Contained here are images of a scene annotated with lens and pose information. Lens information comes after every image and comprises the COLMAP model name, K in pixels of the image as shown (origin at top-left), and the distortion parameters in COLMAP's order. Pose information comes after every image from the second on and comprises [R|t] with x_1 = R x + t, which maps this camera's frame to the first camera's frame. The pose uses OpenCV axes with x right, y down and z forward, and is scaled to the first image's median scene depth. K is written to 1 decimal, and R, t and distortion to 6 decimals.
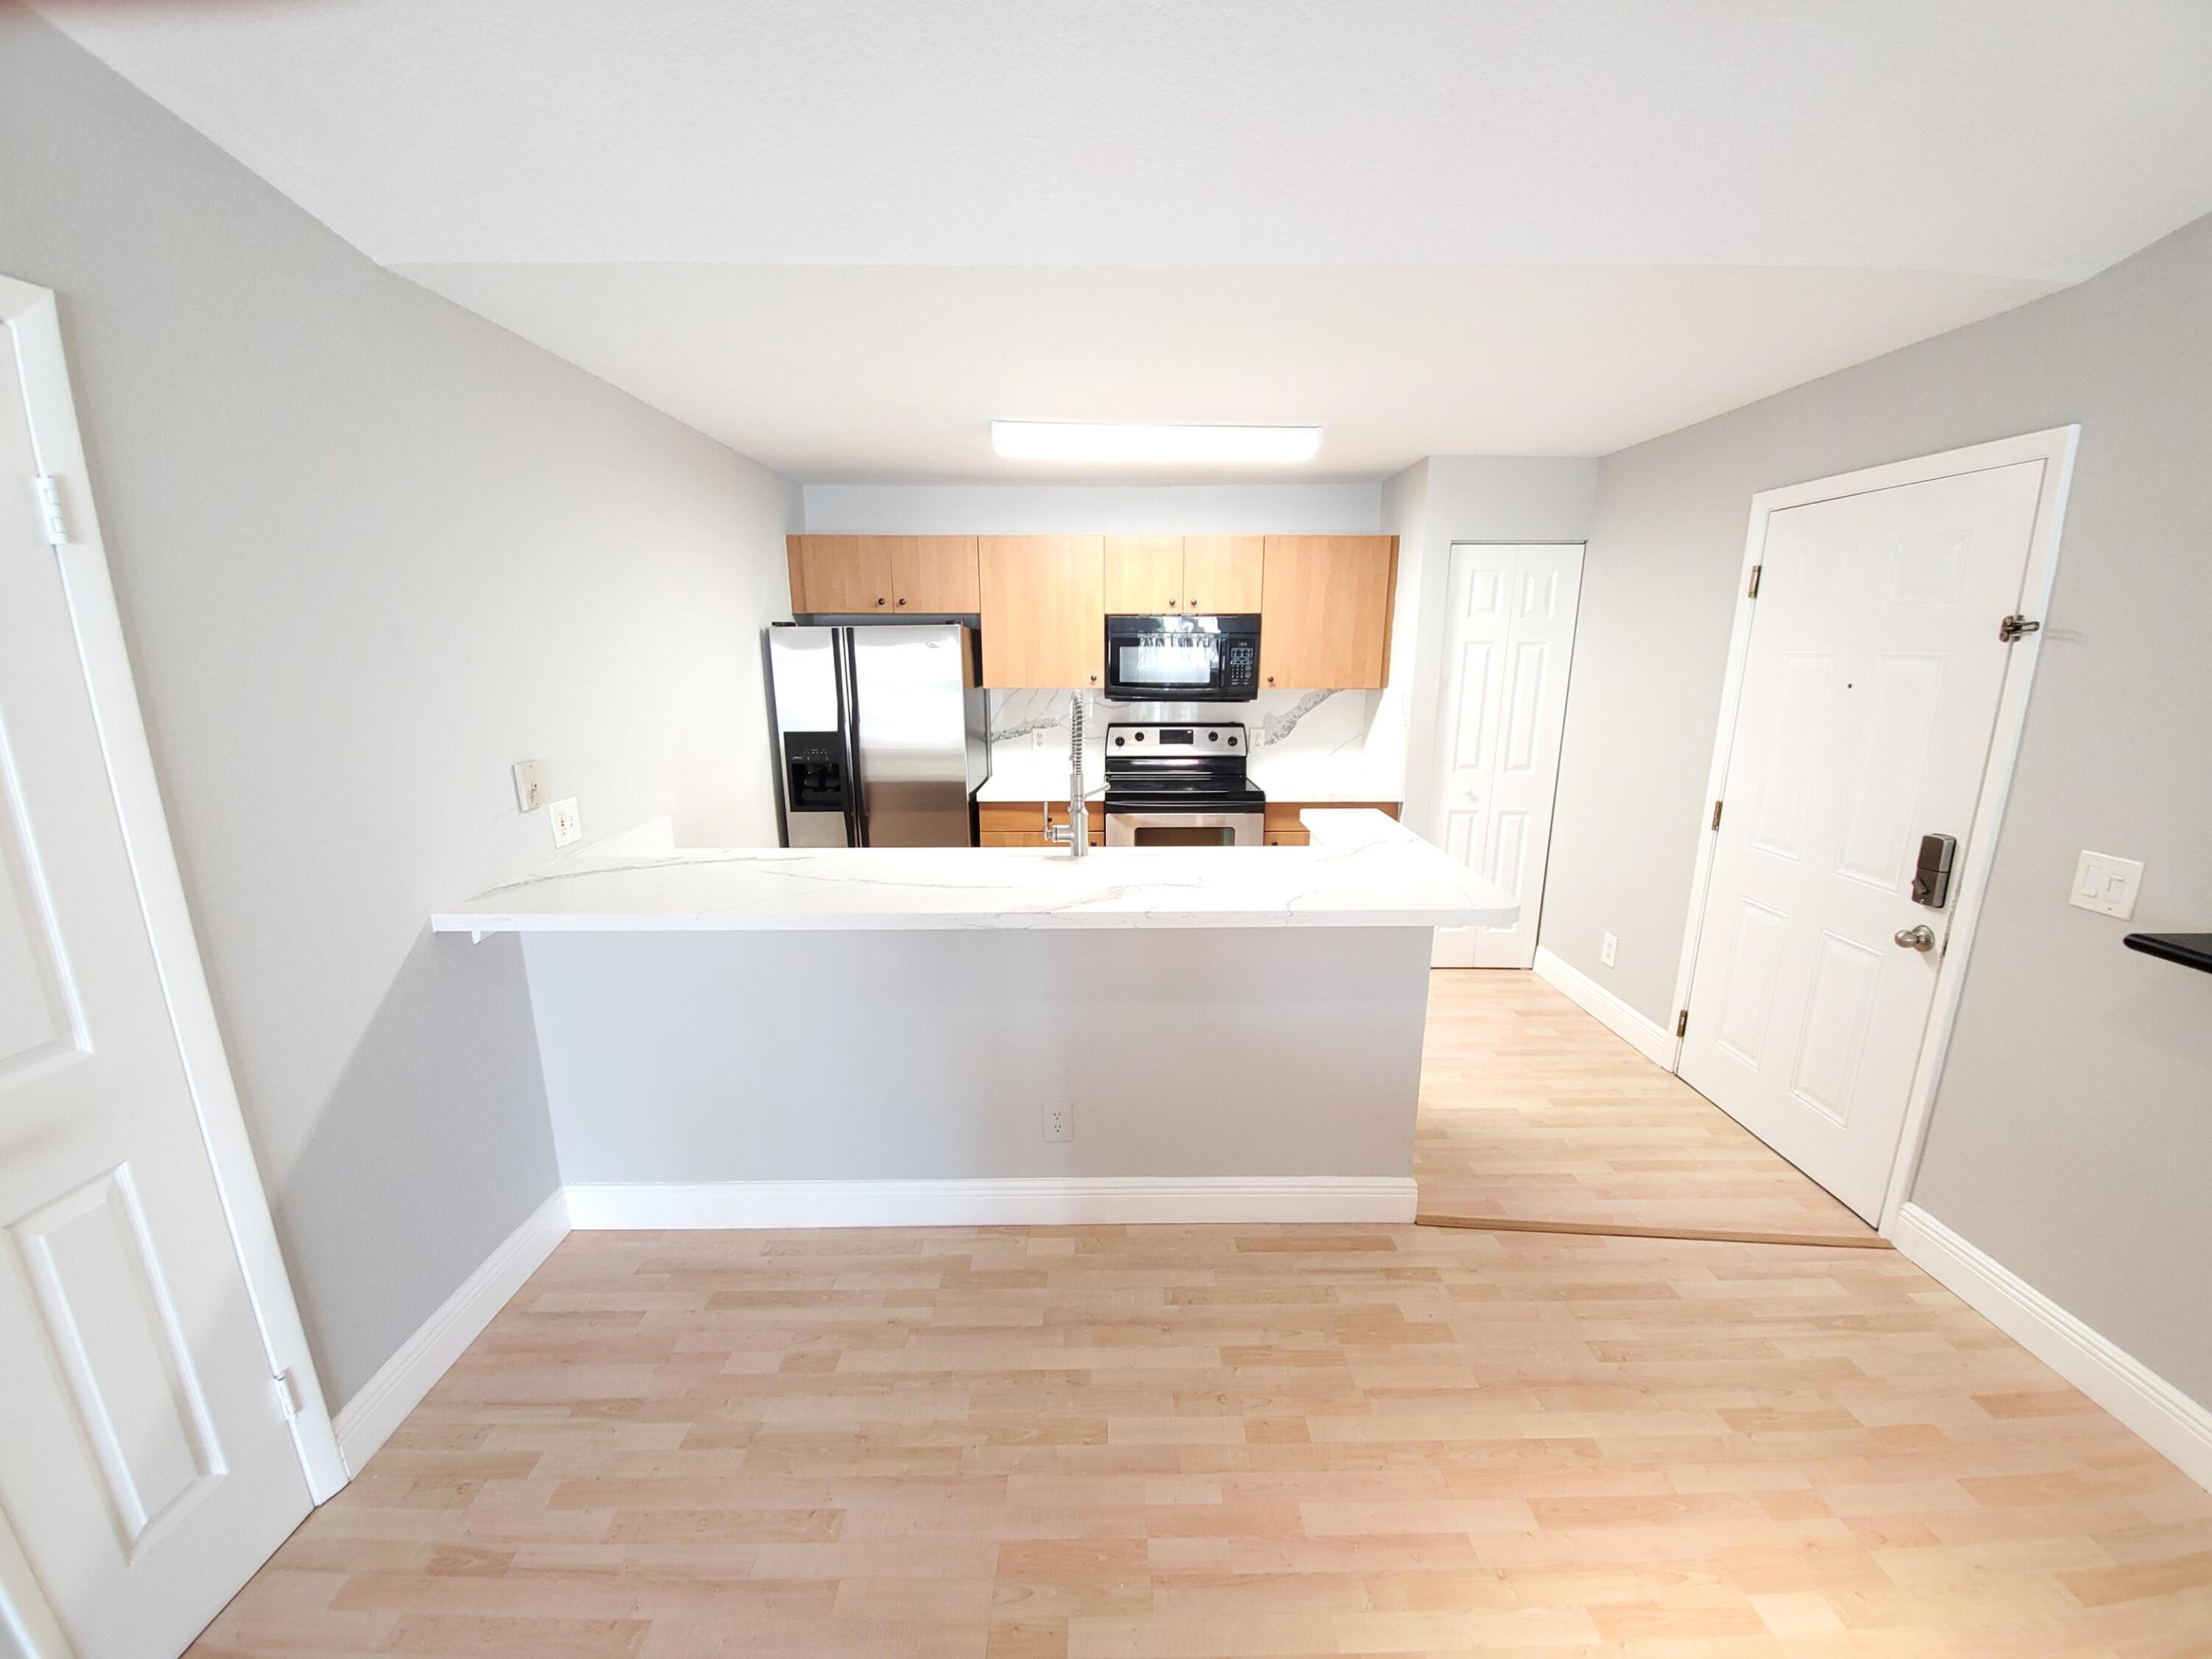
lens RADIAL K [[871.0, 0, 1110.3], [0, 871.0, 859.0], [0, 0, 1]] dist [0.014963, -0.017080]
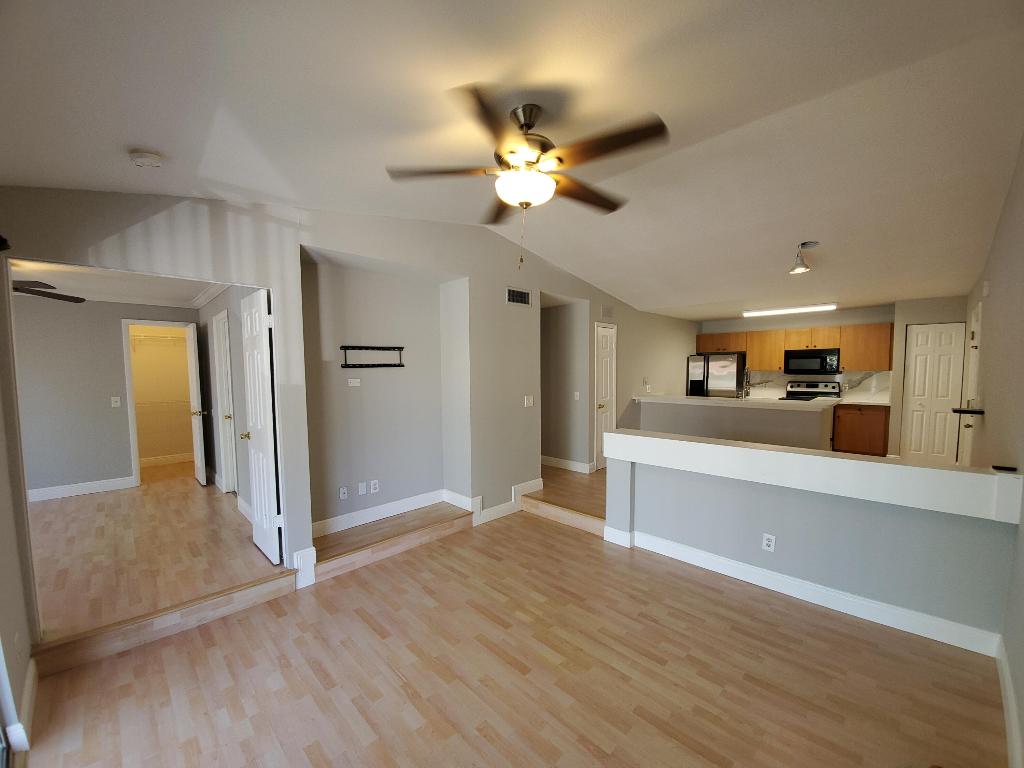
lens RADIAL K [[403.2, 0, 514.0], [0, 403.2, 397.6], [0, 0, 1]] dist [0.014963, -0.017080]
pose [[0.701129, 0.044438, -0.711648, 0.621131], [-0.160521, 0.982273, -0.096811, 0.384289], [0.694731, 0.182112, 0.695834, -1.375942]]
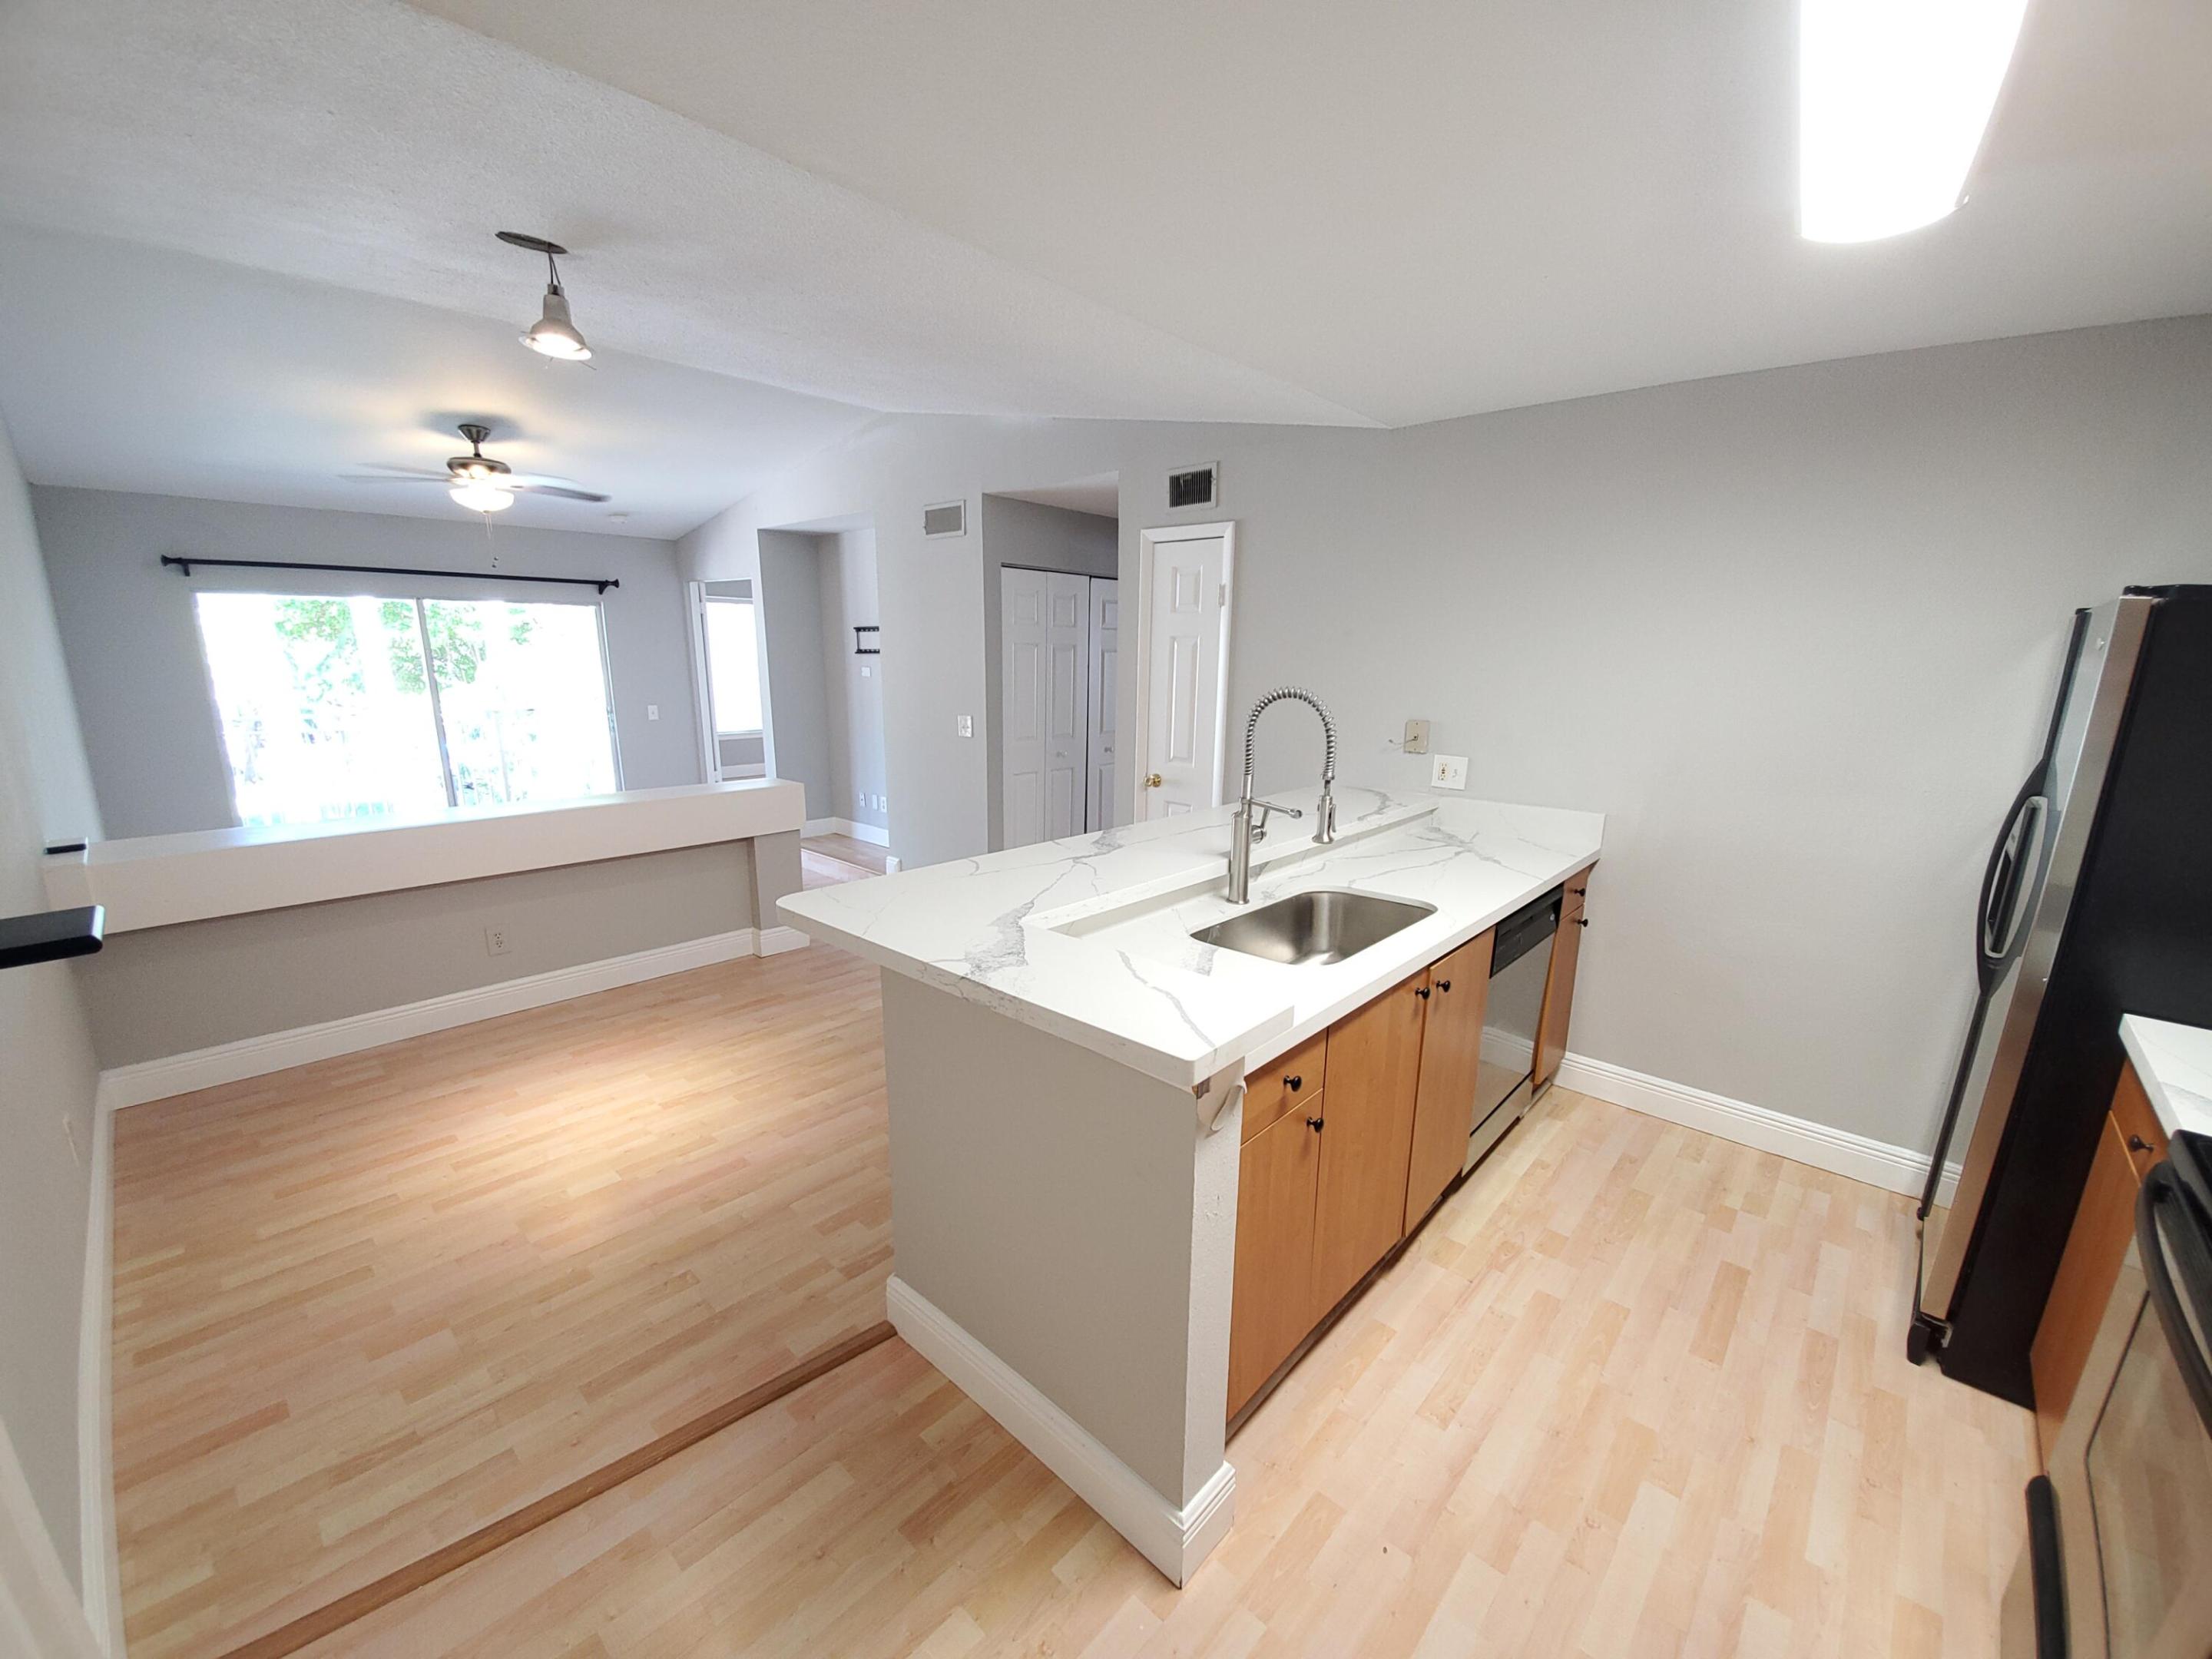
lens RADIAL K [[871.0, 0, 1110.3], [0, 871.0, 859.0], [0, 0, 1]] dist [0.014963, -0.017080]
pose [[-0.677119, 0.161719, -0.717884, 0.647799], [-0.189749, 0.904193, 0.382663, -0.300255], [0.710989, 0.395326, -0.581560, 1.294469]]
